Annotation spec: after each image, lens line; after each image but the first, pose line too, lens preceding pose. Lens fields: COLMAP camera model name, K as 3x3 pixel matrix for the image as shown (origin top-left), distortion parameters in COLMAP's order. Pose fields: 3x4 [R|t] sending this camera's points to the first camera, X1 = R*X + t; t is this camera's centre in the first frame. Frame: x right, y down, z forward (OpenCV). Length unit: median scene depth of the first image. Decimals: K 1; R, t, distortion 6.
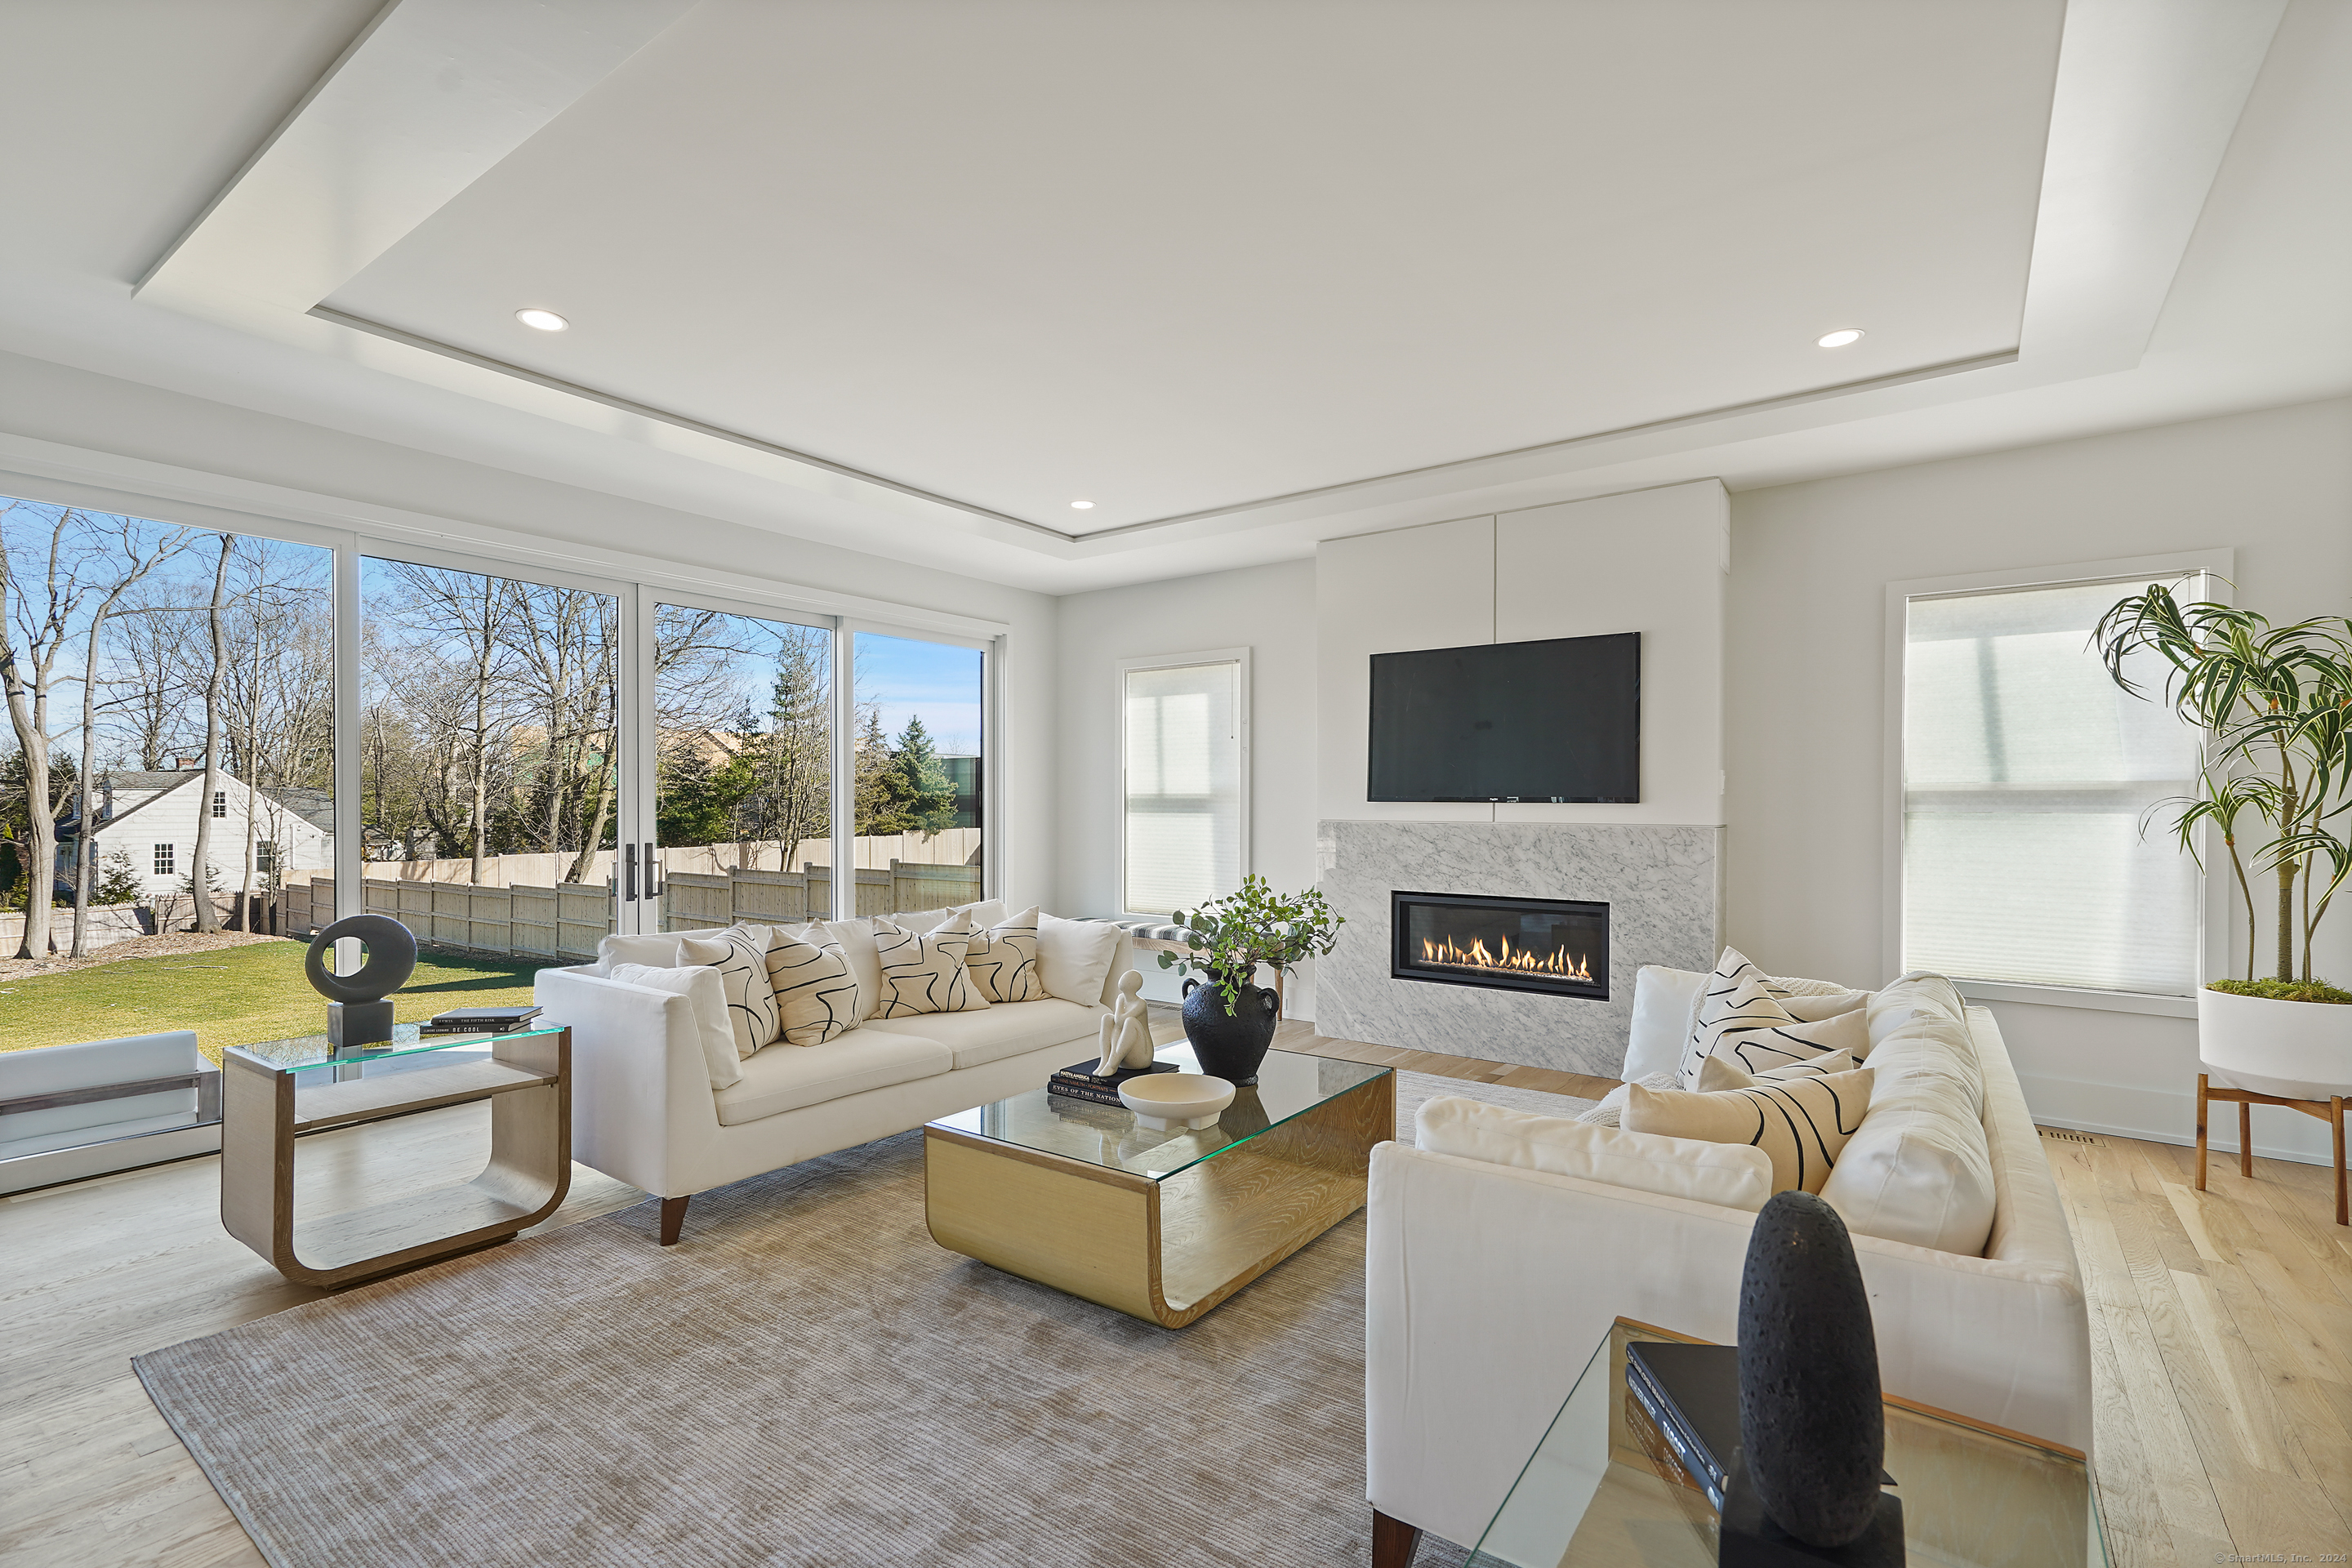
lens RADIAL K [[1078.4, 0, 1158.8], [0, 1078.4, 816.3], [0, 0, 1]] dist [0.013223, 0.001132]
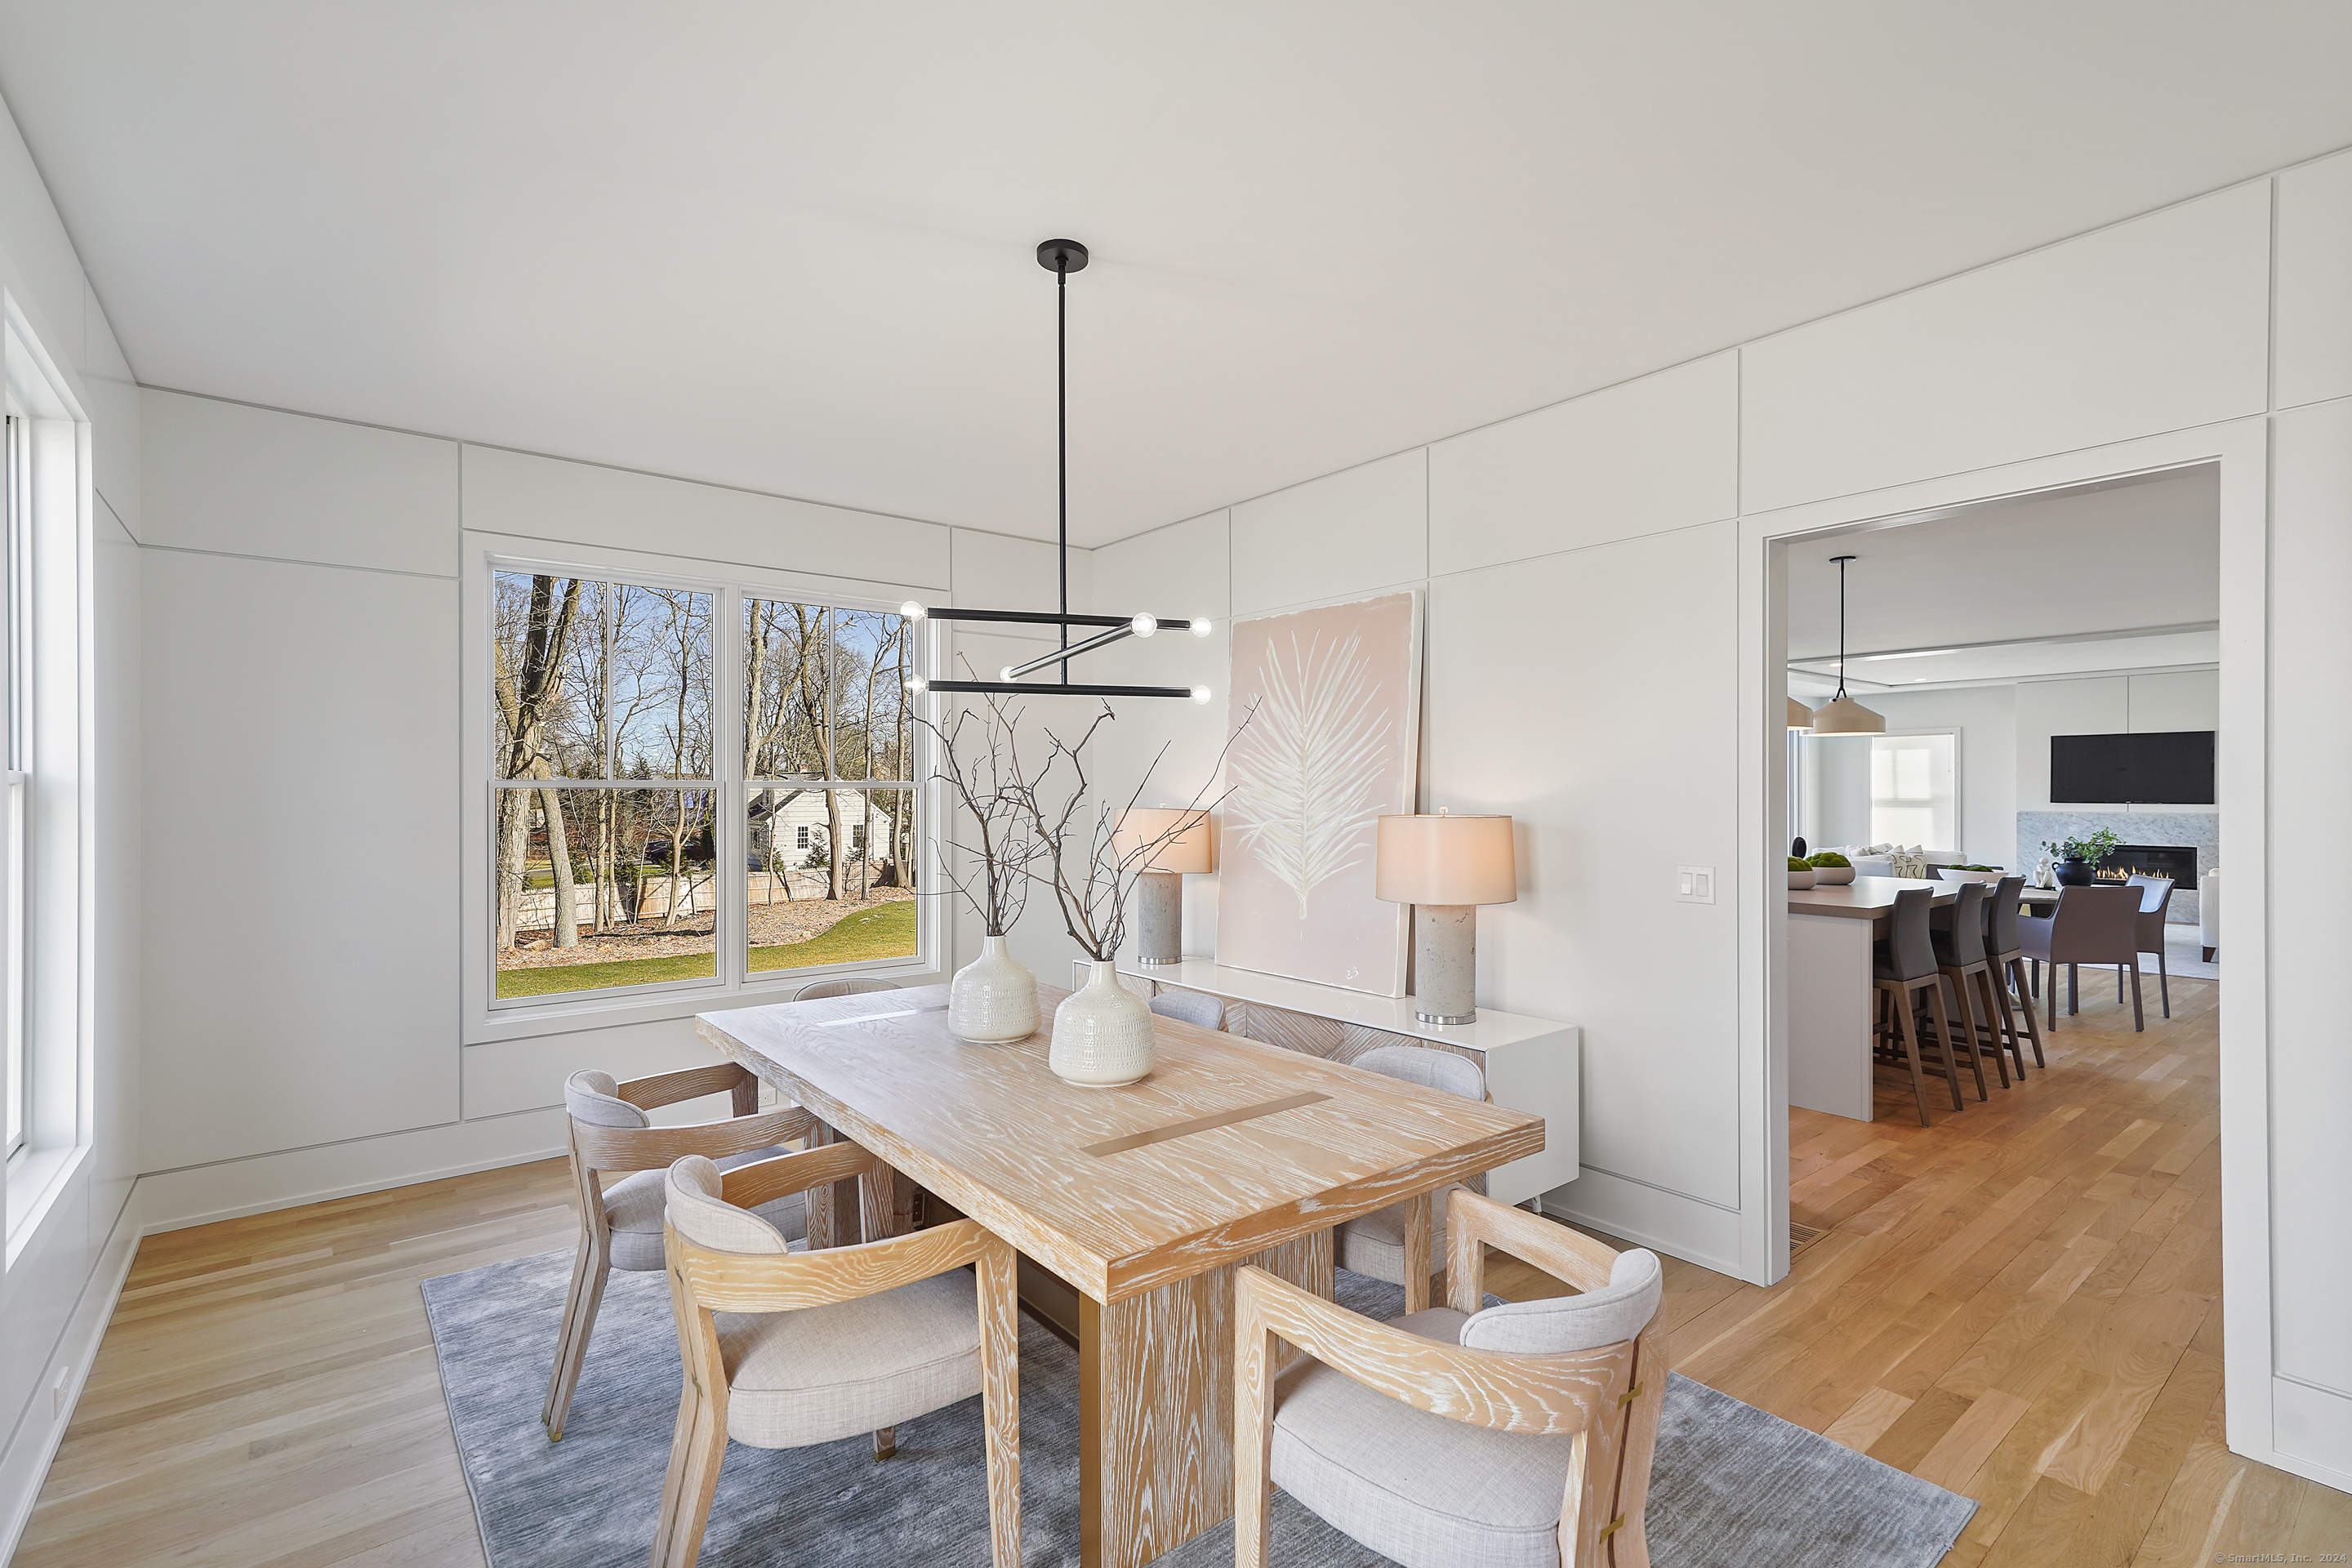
lens RADIAL K [[1062.9, 0, 1171.3], [0, 1062.9, 791.4], [0, 0, 1]] dist [0.015035, 0.000603]
pose [[0.965582, -0.003910, -0.260071, -0.787275], [0.000434, 0.999910, -0.013422, -0.006527], [0.260100, 0.012847, 0.965496, -1.287165]]
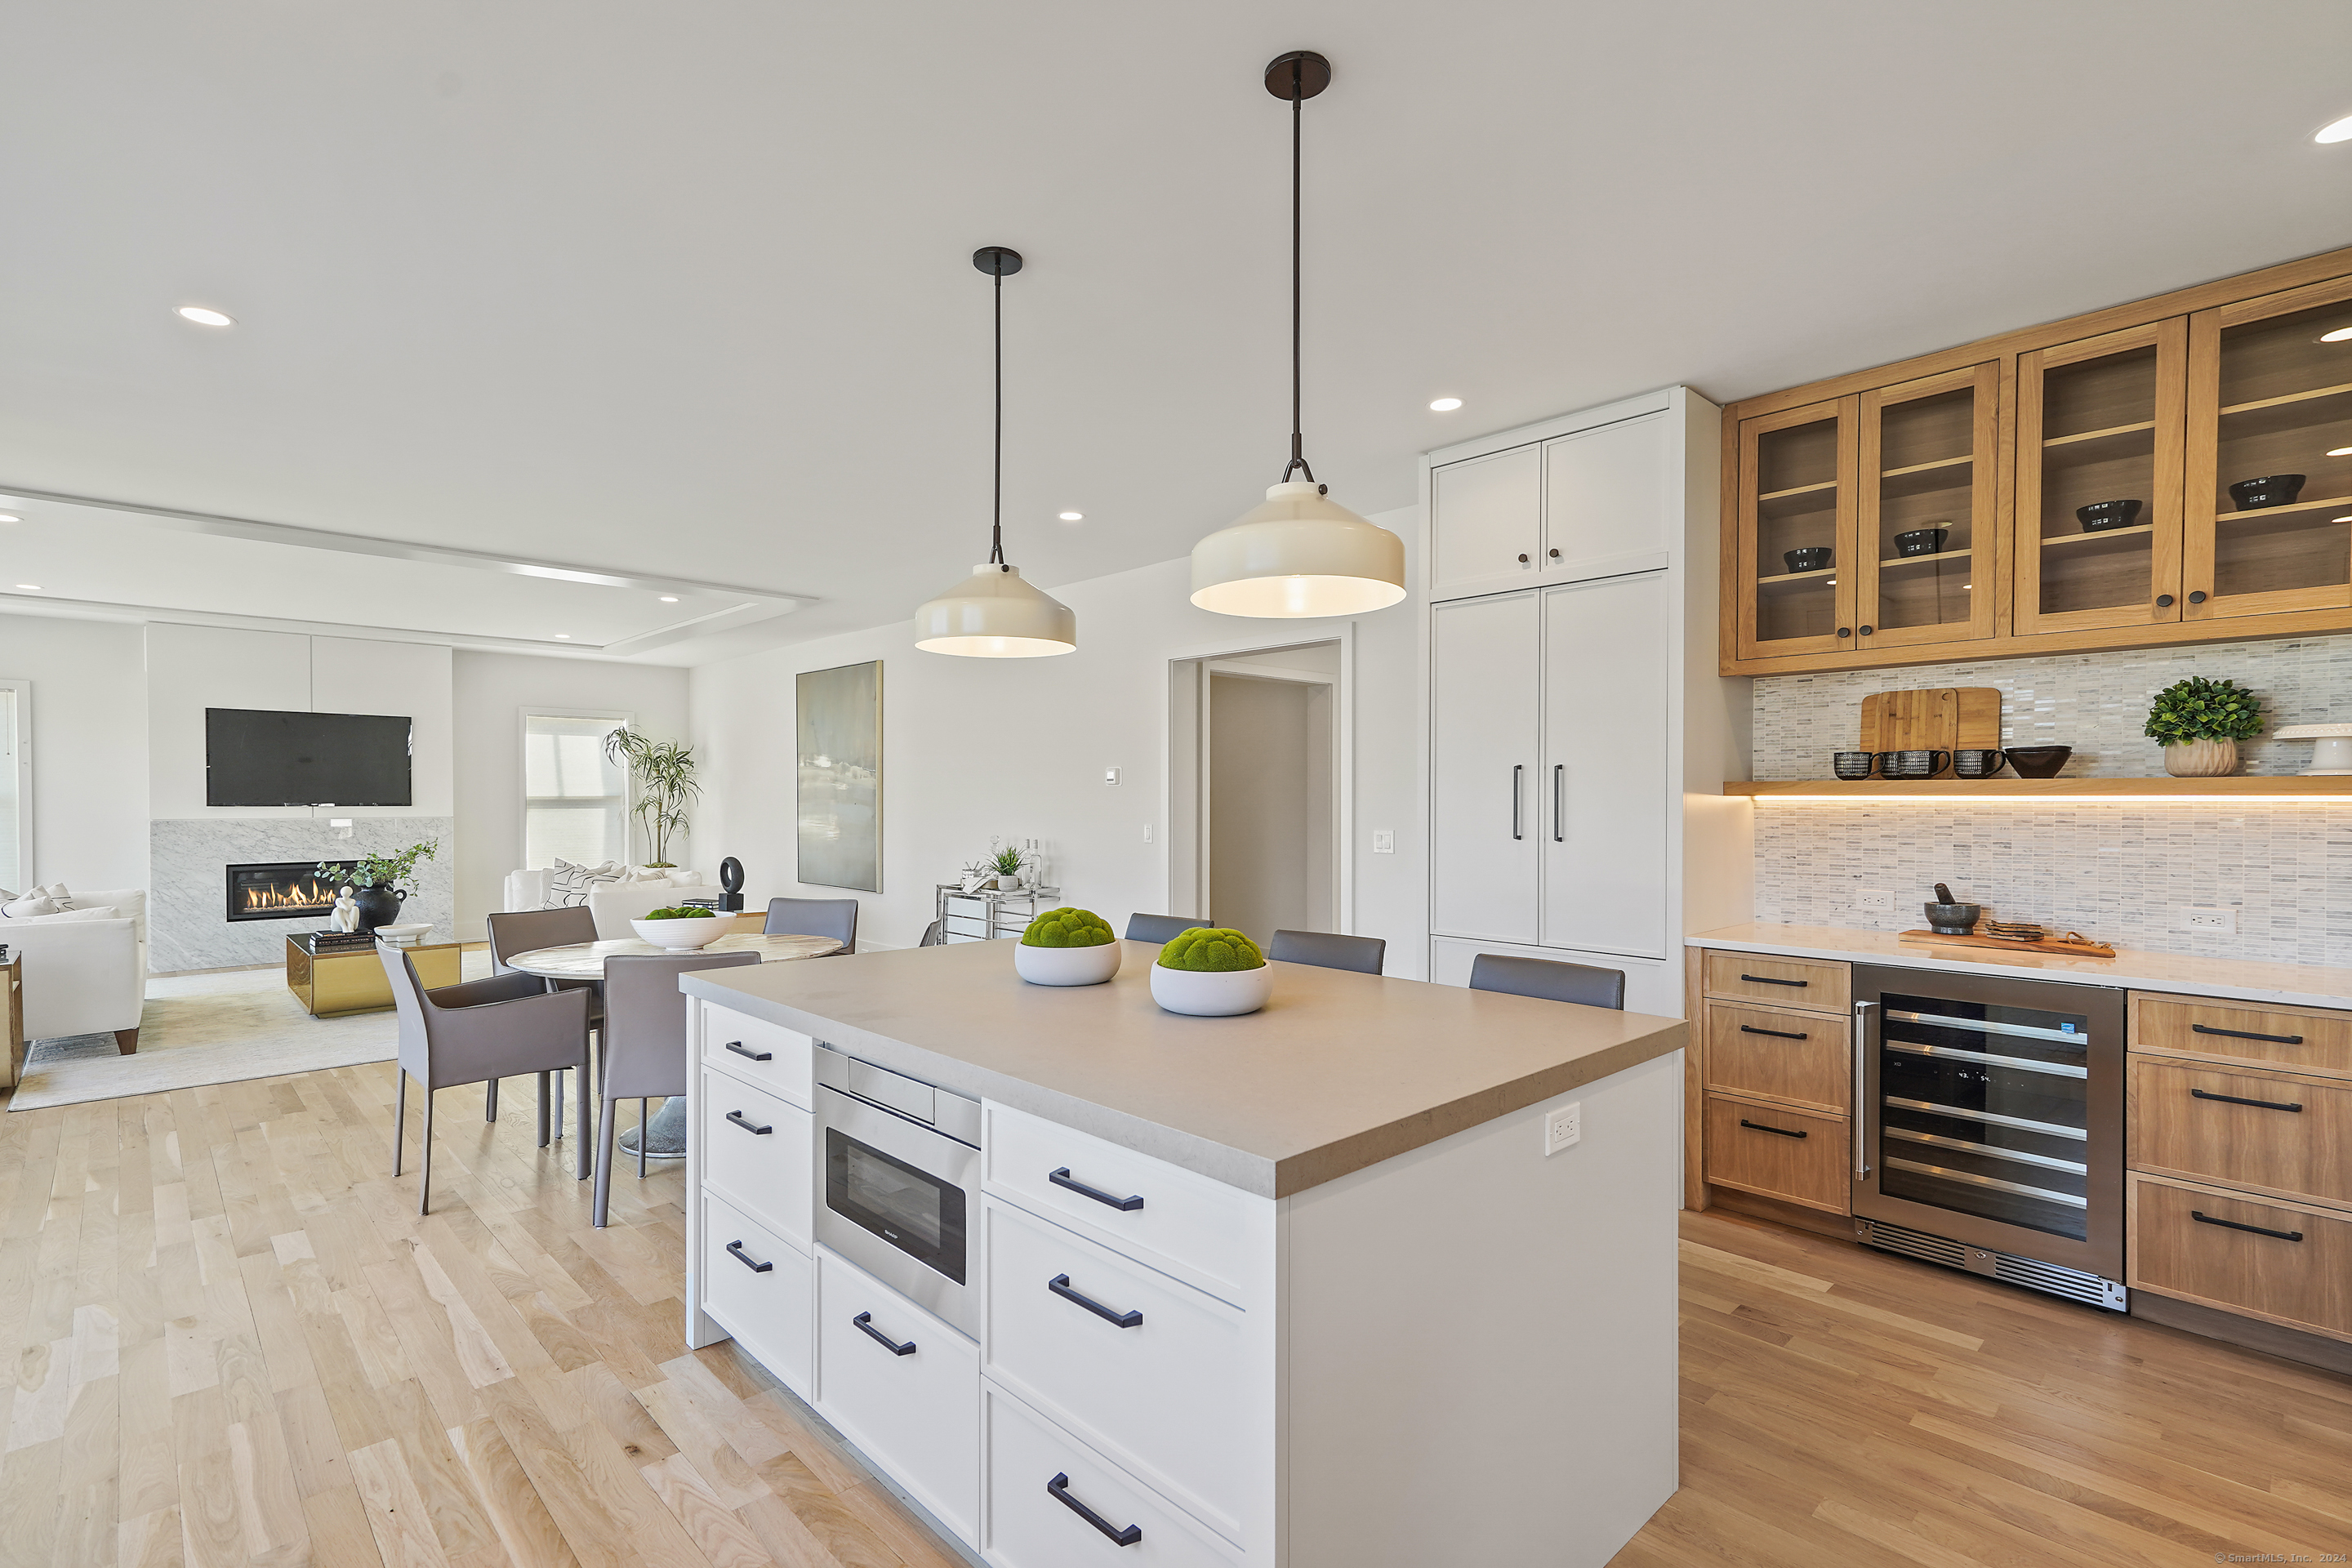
lens RADIAL K [[1094.5, 0, 1156.5], [0, 1094.5, 807.6], [0, 0, 1]] dist [0.010233, 0.006714]
pose [[0.178409, -0.012461, 0.983878, -0.873448], [0.013345, 0.999858, 0.010243, -0.007994], [-0.983866, 0.011303, 0.178550, -0.458240]]
